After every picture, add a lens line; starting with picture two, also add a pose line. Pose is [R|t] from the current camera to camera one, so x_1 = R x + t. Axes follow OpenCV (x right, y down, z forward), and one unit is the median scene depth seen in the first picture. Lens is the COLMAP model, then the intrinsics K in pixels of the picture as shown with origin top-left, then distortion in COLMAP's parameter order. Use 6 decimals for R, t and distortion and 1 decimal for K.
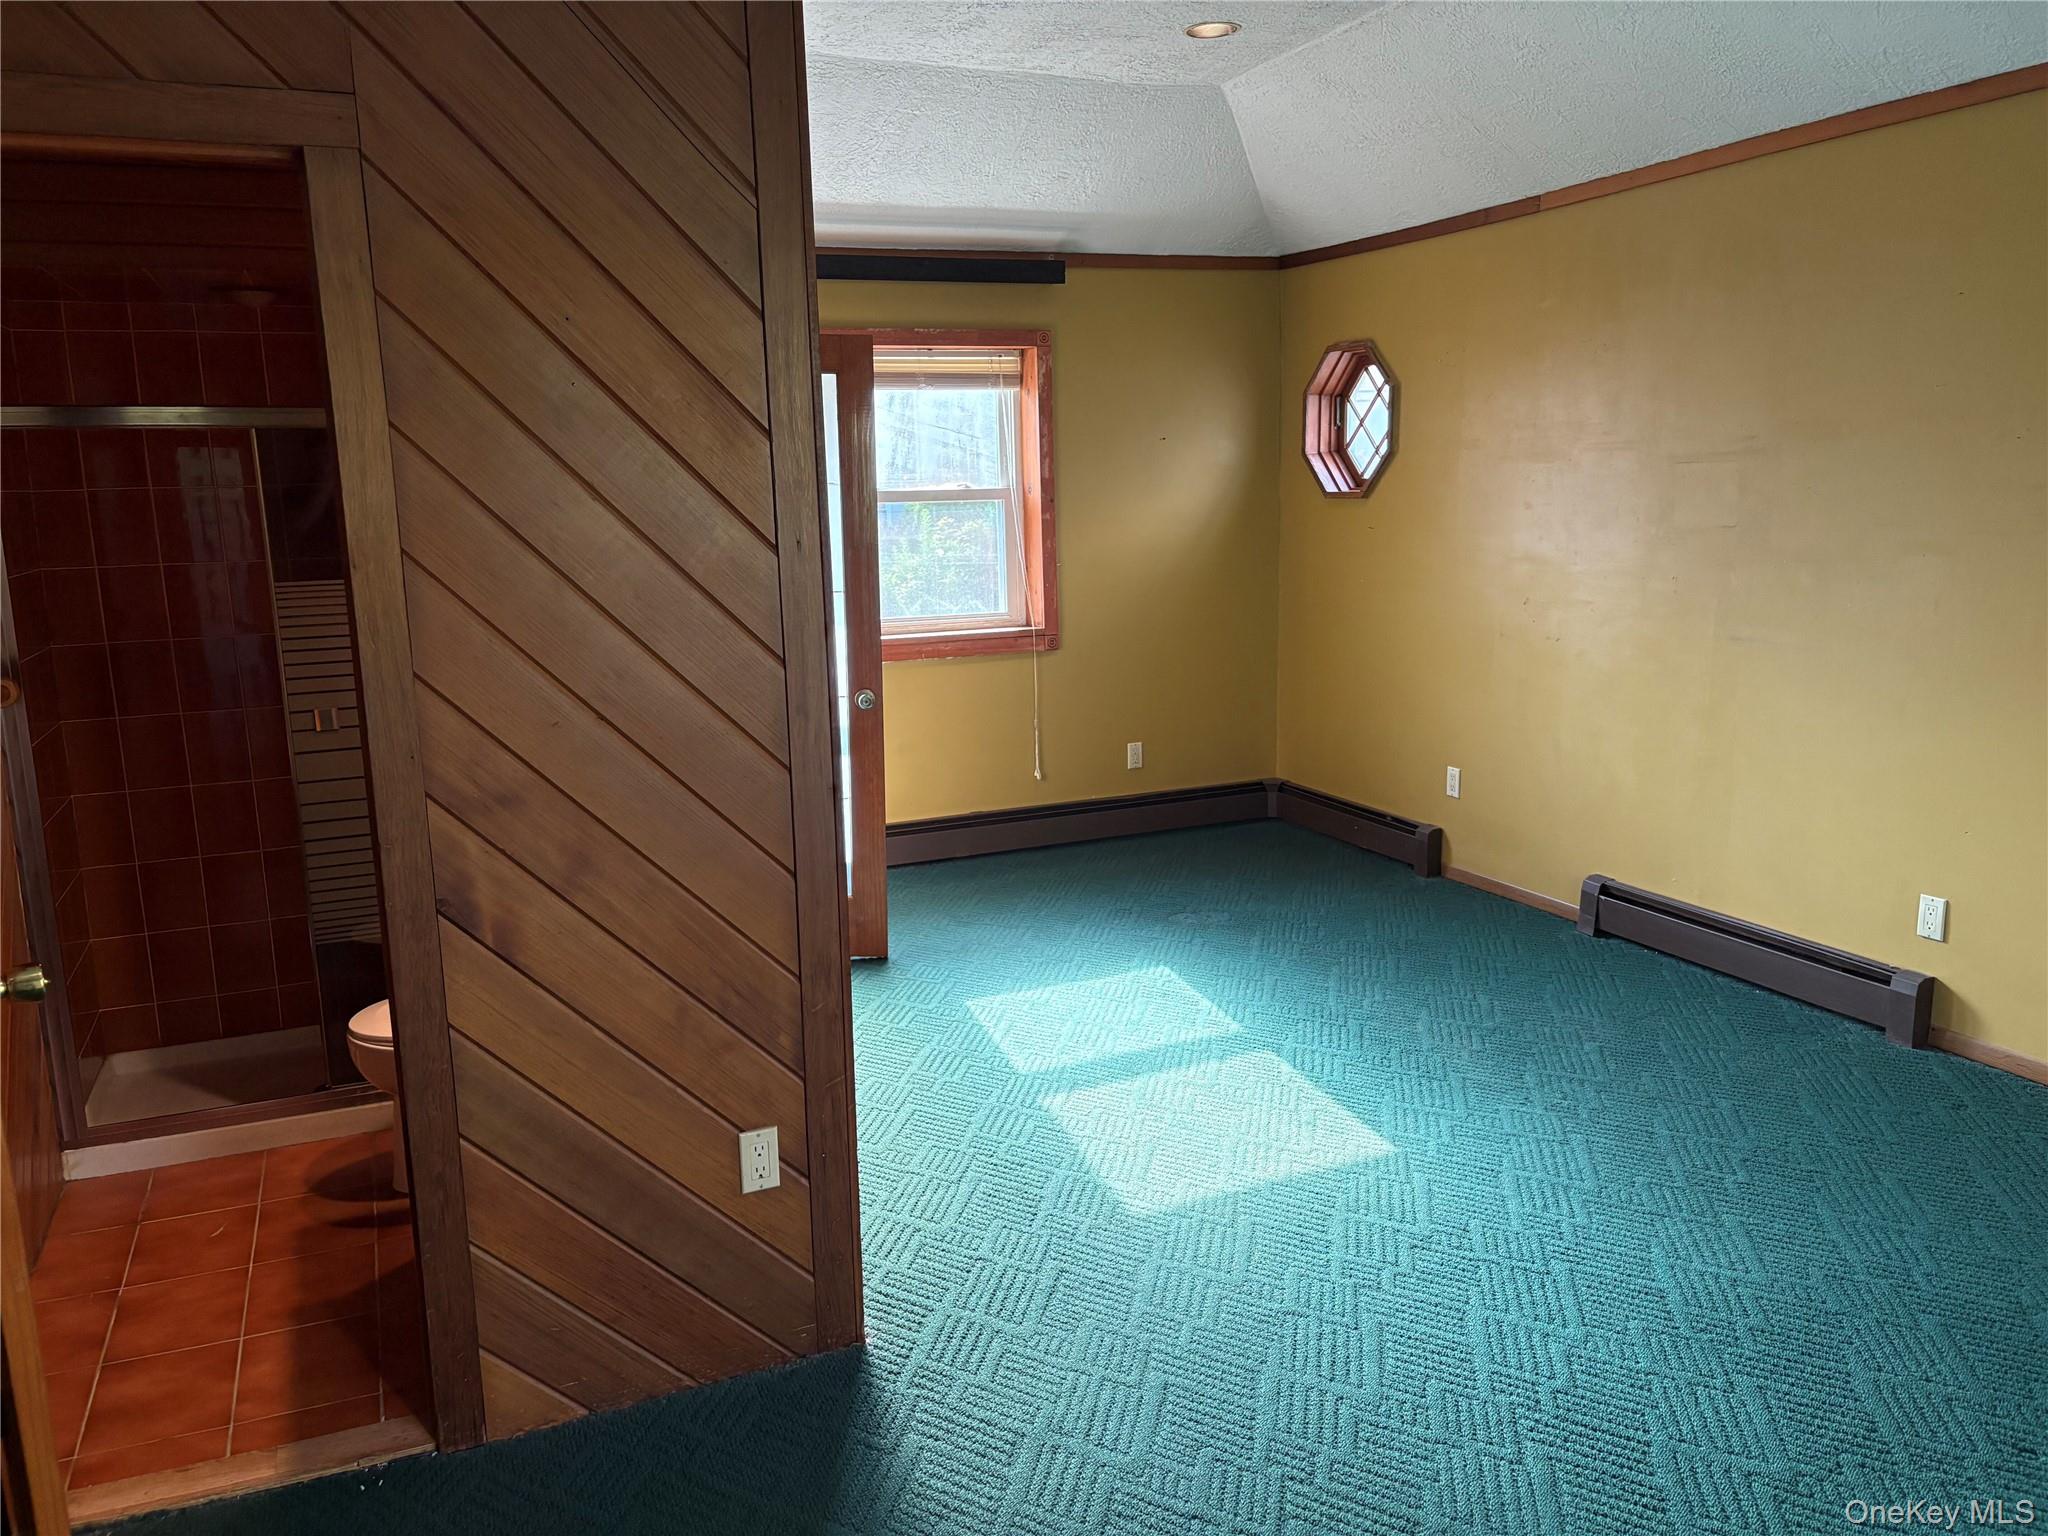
lens RADIAL K [[1549.6, 0, 1038.9], [0, 1549.6, 775.7], [0, 0, 1]] dist [0.043260, -0.035513]
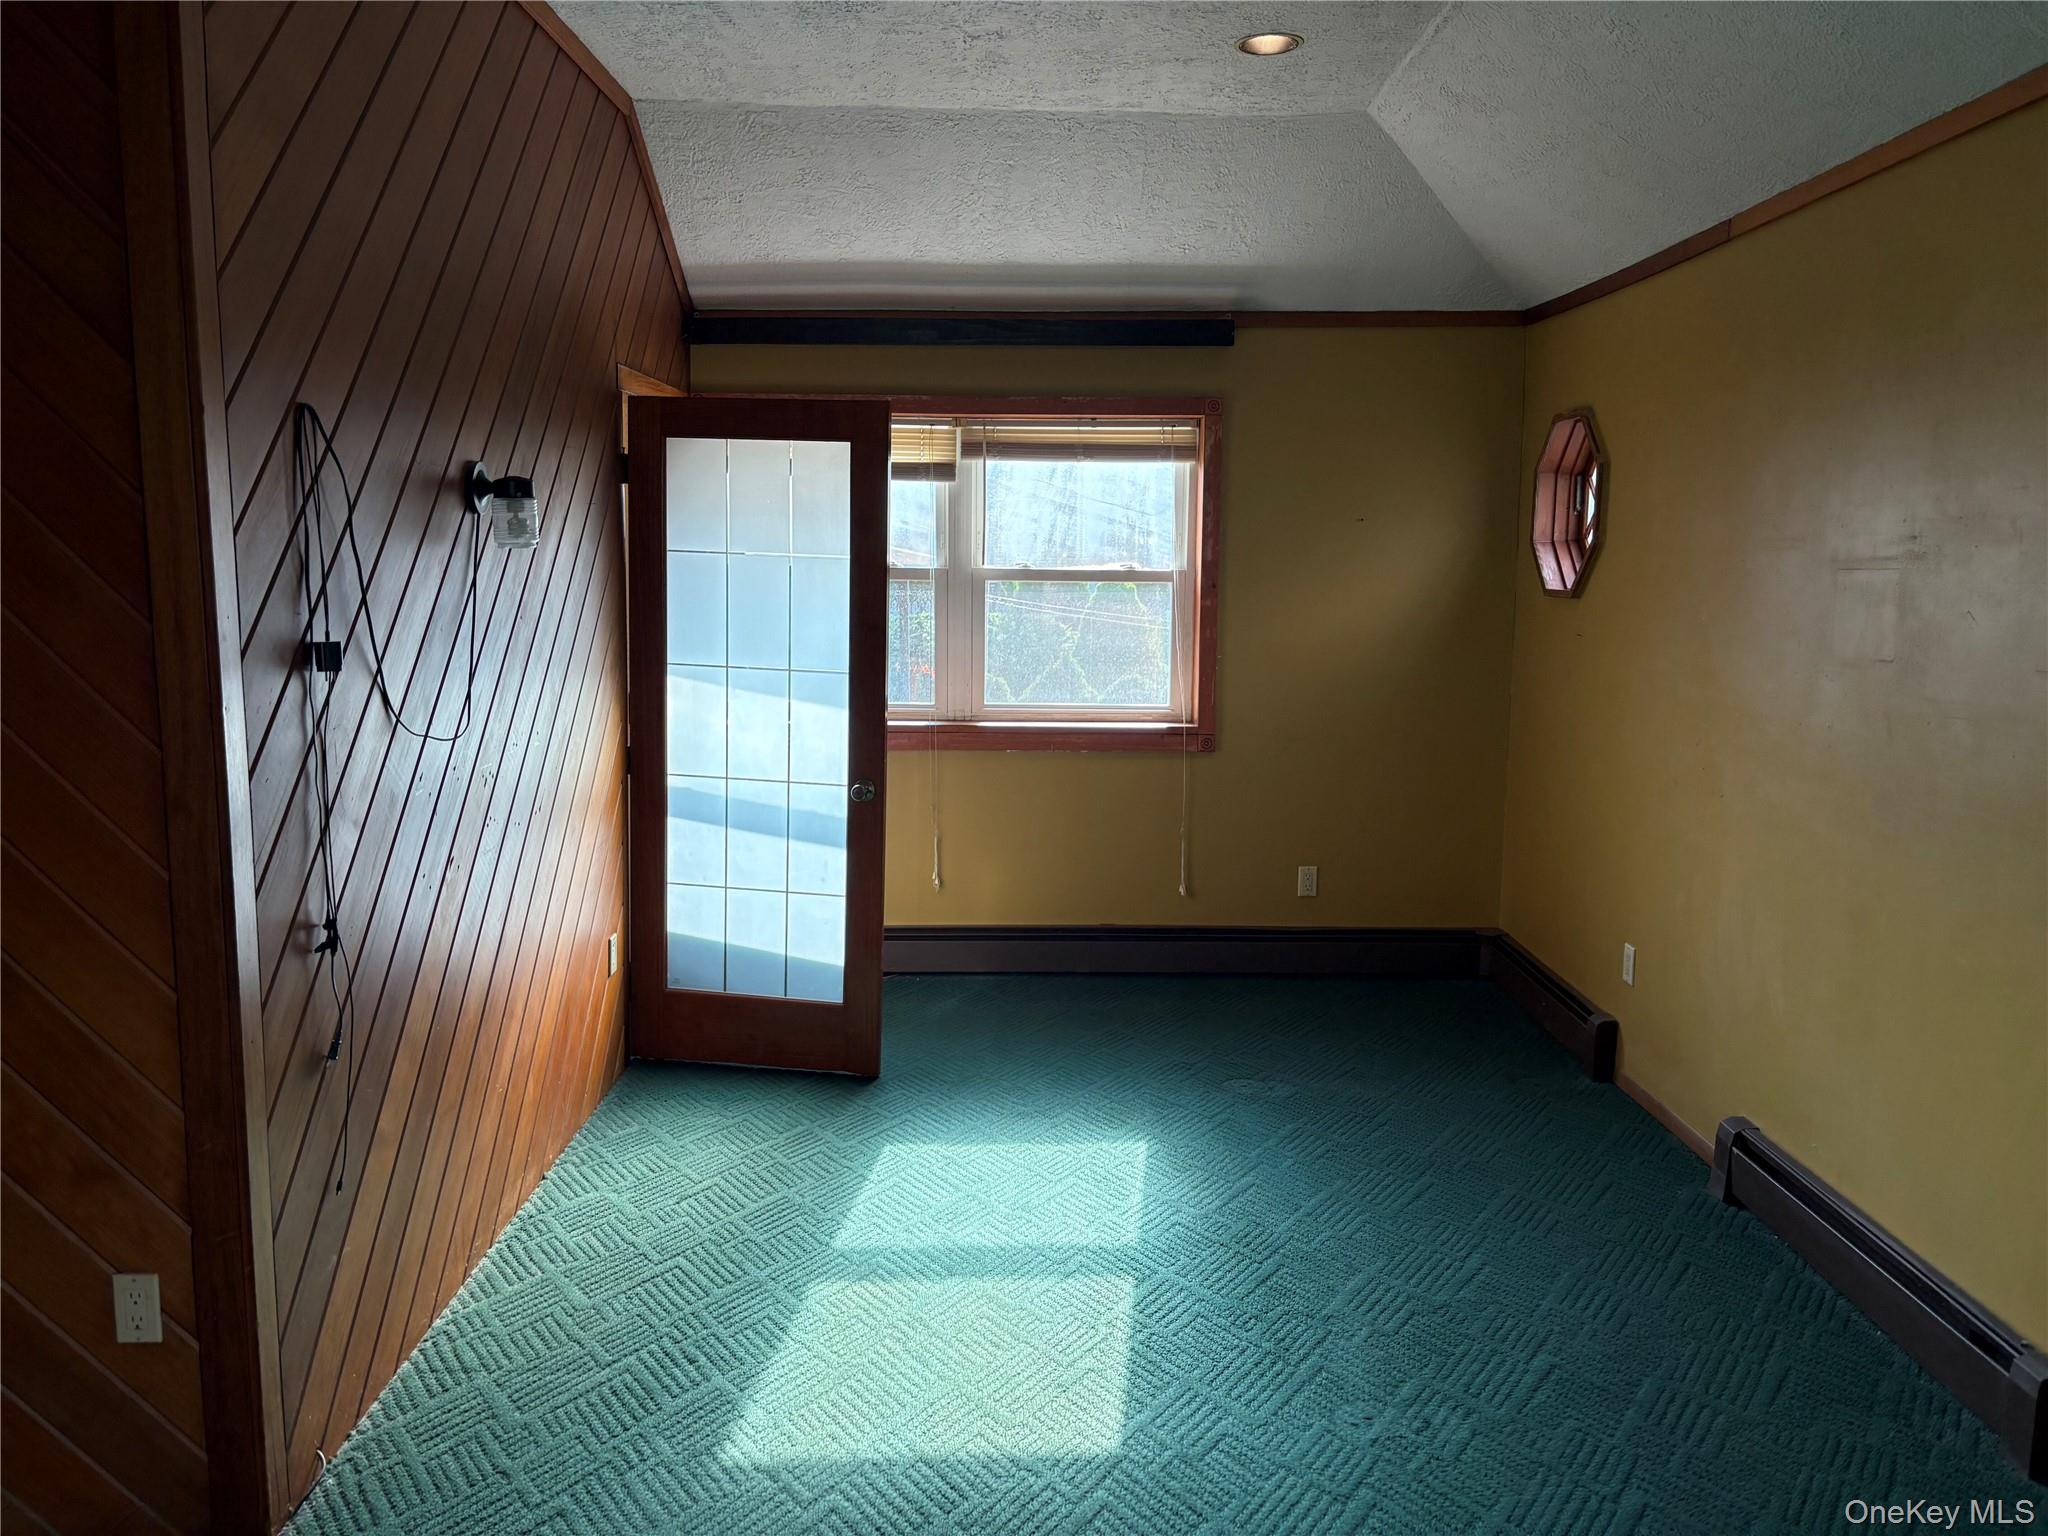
lens RADIAL K [[1549.6, 0, 1023.8], [0, 1549.6, 762.9], [0, 0, 1]] dist [0.043260, -0.035513]
pose [[0.924100, 0.083953, -0.372814, 0.252230], [-0.104412, 0.993918, -0.034989, -0.034698], [0.367609, 0.071260, 0.927246, 0.145664]]
